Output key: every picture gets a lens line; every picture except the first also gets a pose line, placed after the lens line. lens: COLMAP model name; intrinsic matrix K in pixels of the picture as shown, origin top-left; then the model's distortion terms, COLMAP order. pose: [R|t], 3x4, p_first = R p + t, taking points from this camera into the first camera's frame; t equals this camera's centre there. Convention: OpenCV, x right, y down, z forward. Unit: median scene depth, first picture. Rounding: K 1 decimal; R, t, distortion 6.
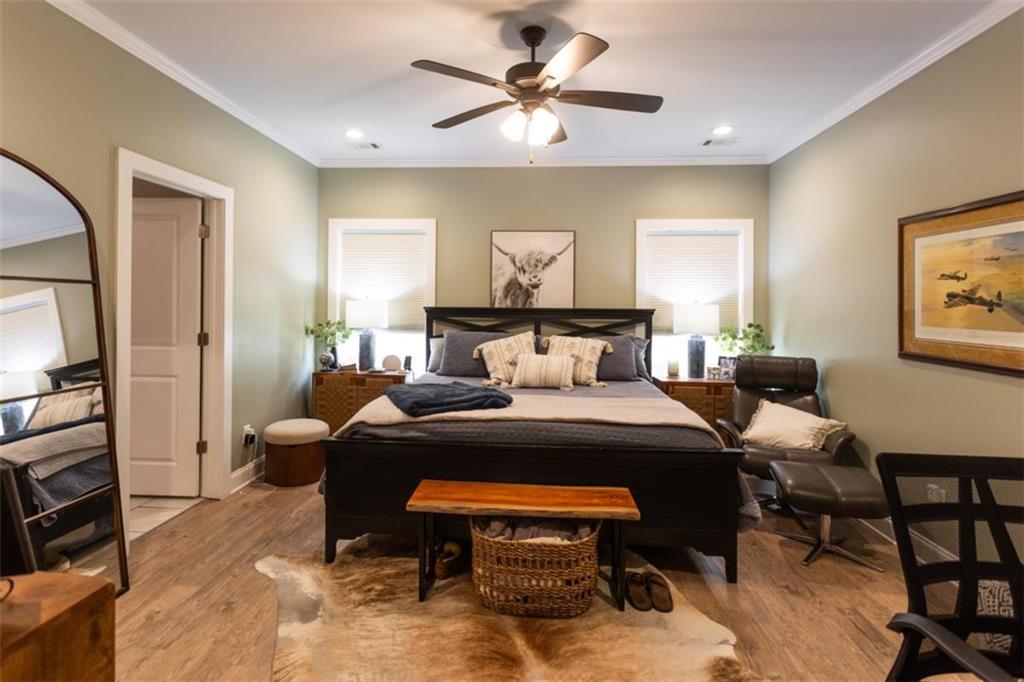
lens RADIAL K [[501.0, 0, 506.9], [0, 501.0, 303.8], [0, 0, 1]] dist [-0.000611, 0.000320]
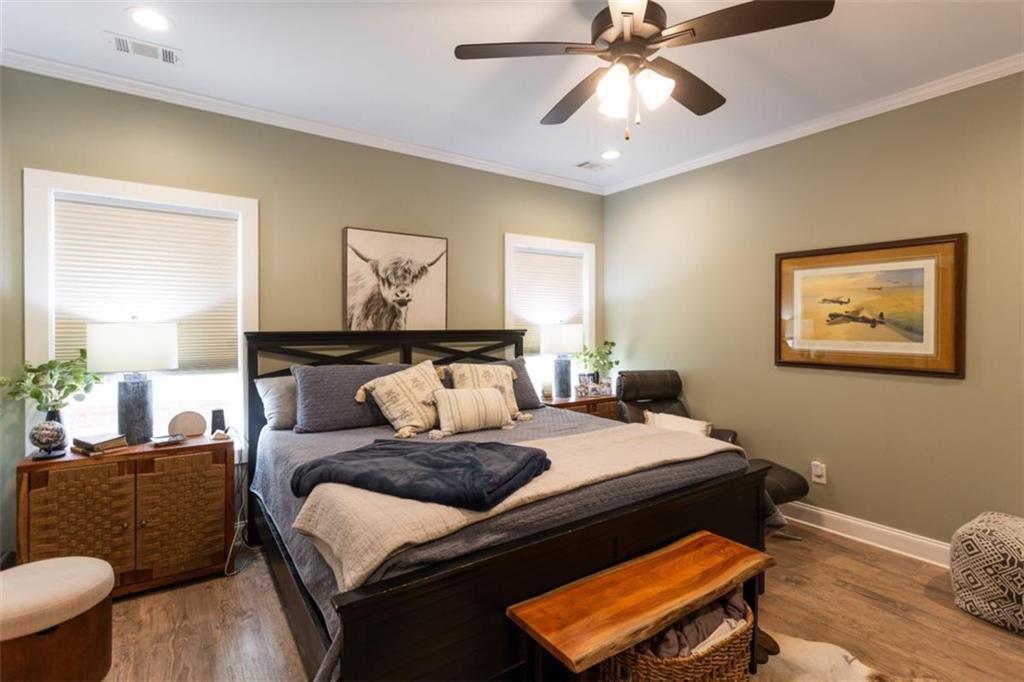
lens RADIAL K [[487.8, 0, 510.7], [0, 487.8, 329.4], [0, 0, 1]] dist [0.000655, -0.000006]
pose [[0.772578, -0.016296, 0.634711, -0.314802], [0.008779, 0.999849, 0.014986, -0.003582], [-0.634859, -0.006006, 0.772604, 0.303313]]
